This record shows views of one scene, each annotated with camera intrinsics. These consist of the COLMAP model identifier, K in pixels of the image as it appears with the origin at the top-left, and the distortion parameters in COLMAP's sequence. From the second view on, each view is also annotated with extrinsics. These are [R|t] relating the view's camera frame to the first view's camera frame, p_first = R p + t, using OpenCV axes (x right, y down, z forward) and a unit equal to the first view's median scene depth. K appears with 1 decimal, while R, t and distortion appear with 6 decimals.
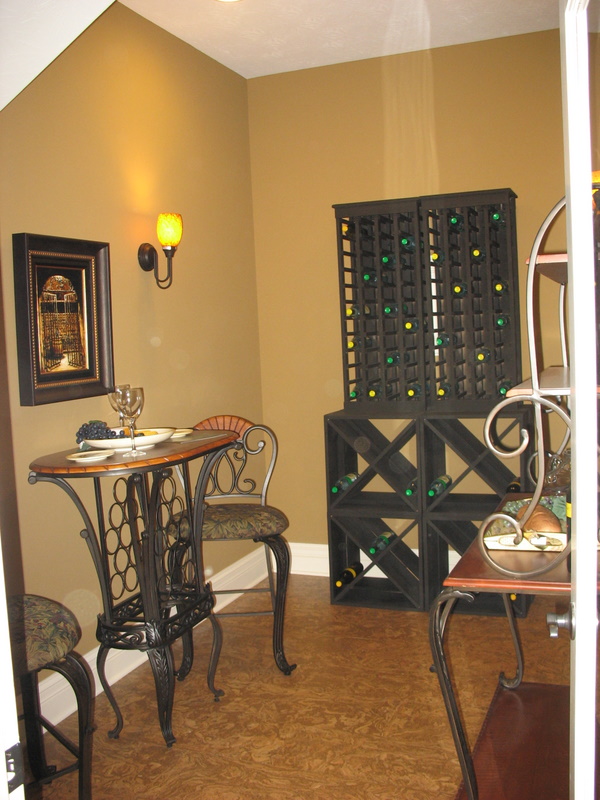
lens RADIAL K [[837.1, 0, 302.7], [0, 837.1, 402.7], [0, 0, 1]] dist [-0.077217, 0.000000]
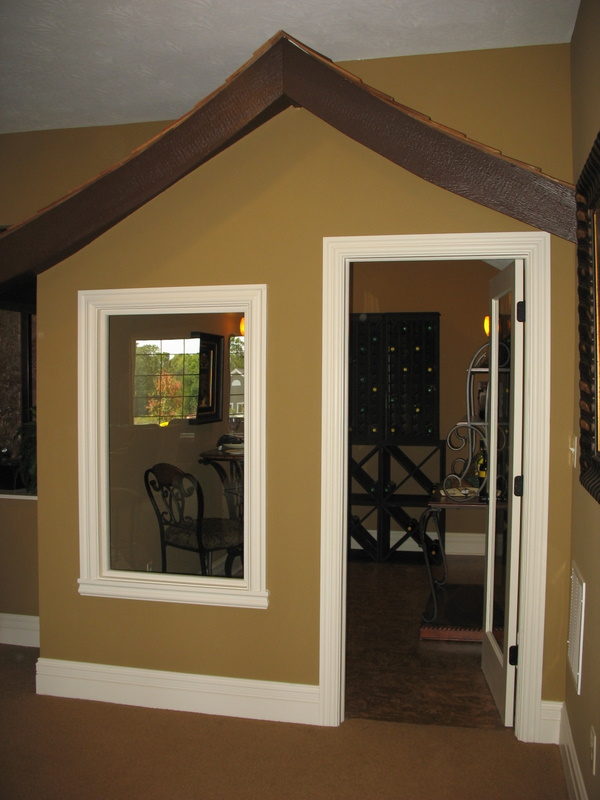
lens RADIAL K [[837.1, 0, 298.0], [0, 837.1, 397.9], [0, 0, 1]] dist [-0.077217, 0.000000]
pose [[0.988679, 0.045815, 0.142879, -0.271929], [-0.036035, 0.996874, -0.070307, 0.049425], [-0.145653, 0.064362, 0.987240, -0.644242]]
